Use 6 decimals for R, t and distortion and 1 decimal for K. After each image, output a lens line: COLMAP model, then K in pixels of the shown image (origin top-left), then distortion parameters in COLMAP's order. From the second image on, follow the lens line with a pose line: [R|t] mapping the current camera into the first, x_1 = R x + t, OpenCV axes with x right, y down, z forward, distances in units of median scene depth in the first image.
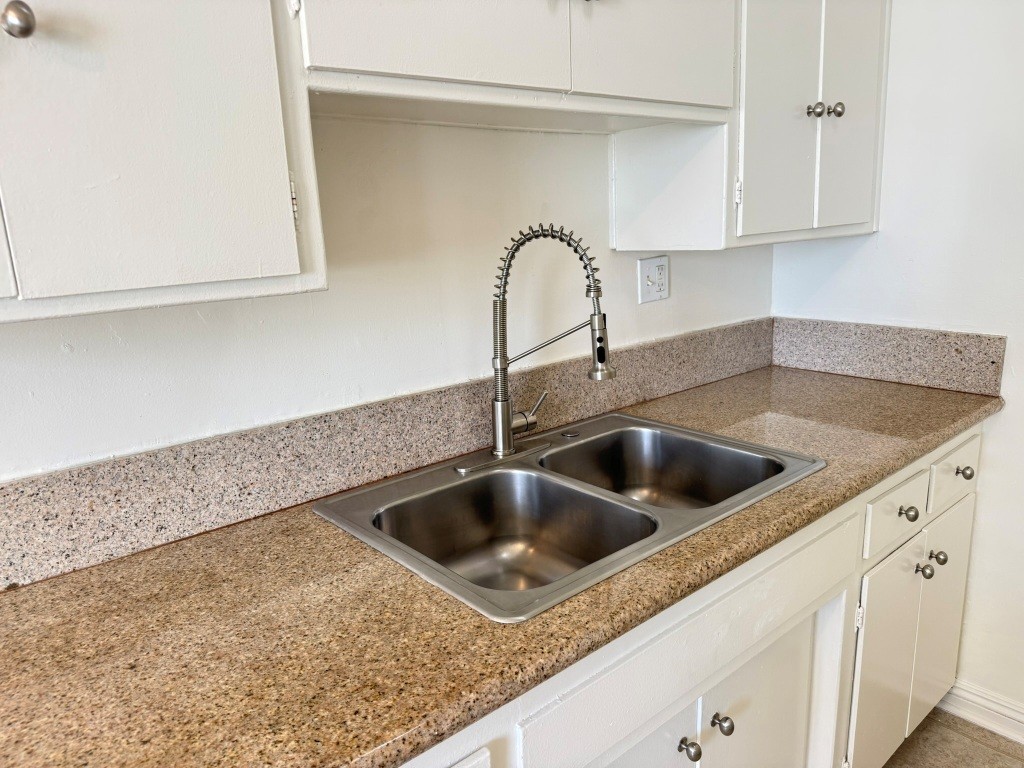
lens RADIAL K [[720.5, 0, 515.2], [0, 720.5, 387.9], [0, 0, 1]] dist [0.006373, 0.001160]
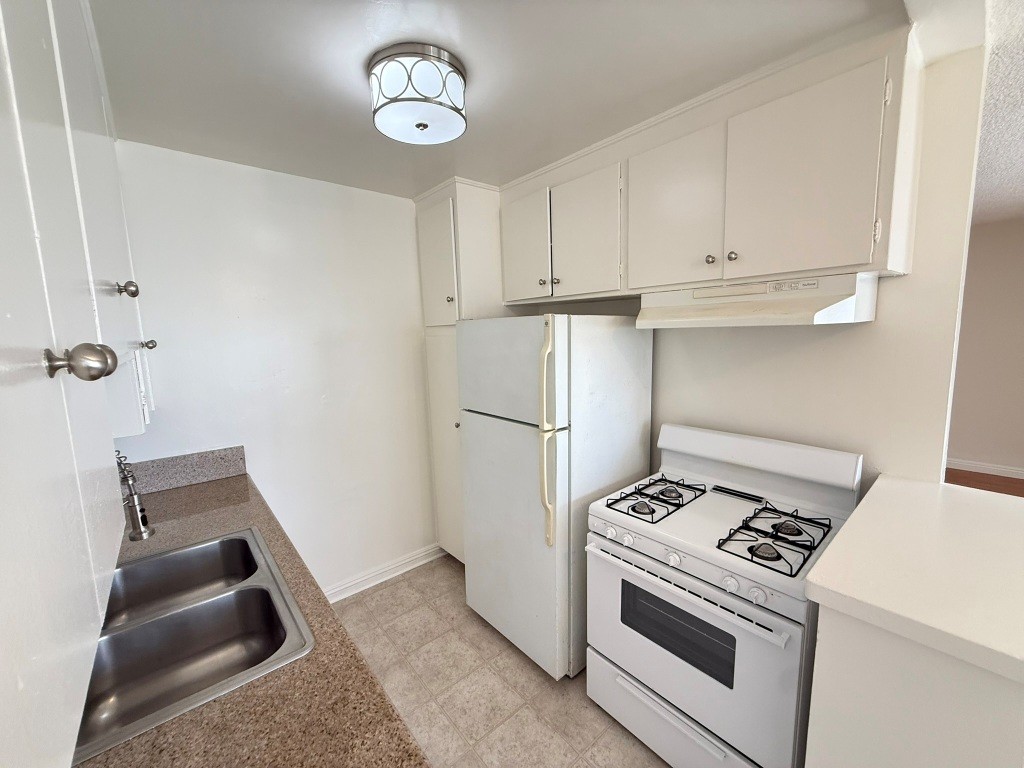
lens RADIAL K [[408.0, 0, 508.1], [0, 408.0, 384.4], [0, 0, 1]] dist [-0.000586, 0.000258]
pose [[0.013866, -0.087499, 0.996068, -0.614971], [0.258404, 0.962638, 0.080965, -0.173704], [-0.965938, 0.256265, 0.035958, 0.189763]]
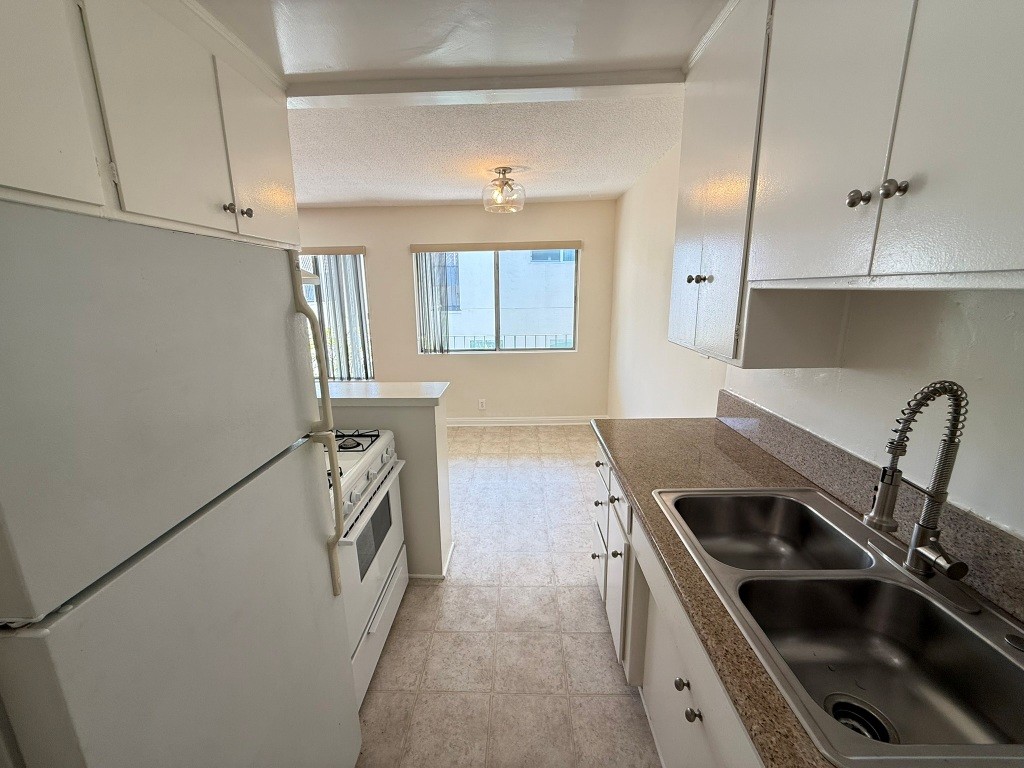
lens RADIAL K [[408.0, 0, 508.1], [0, 408.0, 384.4], [0, 0, 1]] dist [-0.000586, 0.000258]
pose [[-0.672315, 0.219893, -0.706852, 0.837100], [-0.126996, 0.906446, 0.402775, -0.361886], [0.729290, 0.360559, -0.581492, 0.837039]]
